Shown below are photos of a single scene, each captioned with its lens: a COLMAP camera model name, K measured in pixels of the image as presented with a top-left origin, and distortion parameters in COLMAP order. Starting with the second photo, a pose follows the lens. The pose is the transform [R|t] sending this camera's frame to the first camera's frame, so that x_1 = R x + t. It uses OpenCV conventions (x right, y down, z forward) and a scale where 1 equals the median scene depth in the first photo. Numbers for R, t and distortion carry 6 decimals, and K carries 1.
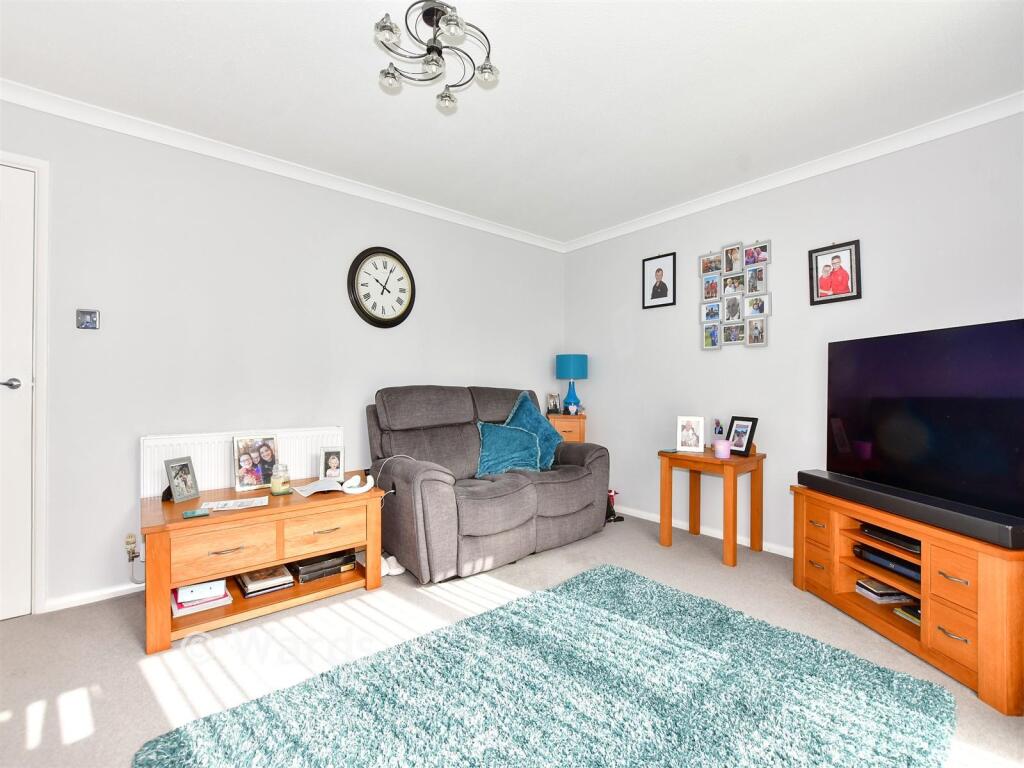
lens RADIAL K [[533.2, 0, 512.9], [0, 533.2, 384.3], [0, 0, 1]] dist [0.000369, -0.000127]
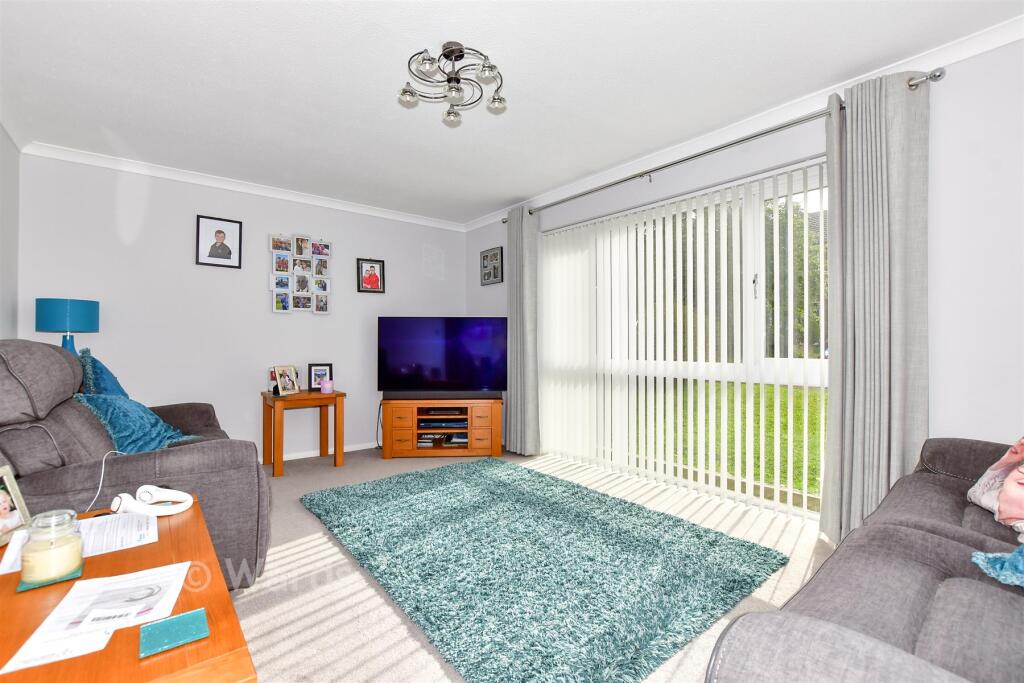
lens RADIAL K [[447.2, 0, 512.8], [0, 447.2, 339.9], [0, 0, 1]] dist [-0.002224, -0.000117]
pose [[-0.044680, -0.009819, 0.998953, -0.744910], [-0.017580, 0.999805, 0.009041, -0.020037], [-0.998847, -0.017158, -0.044844, 0.525645]]
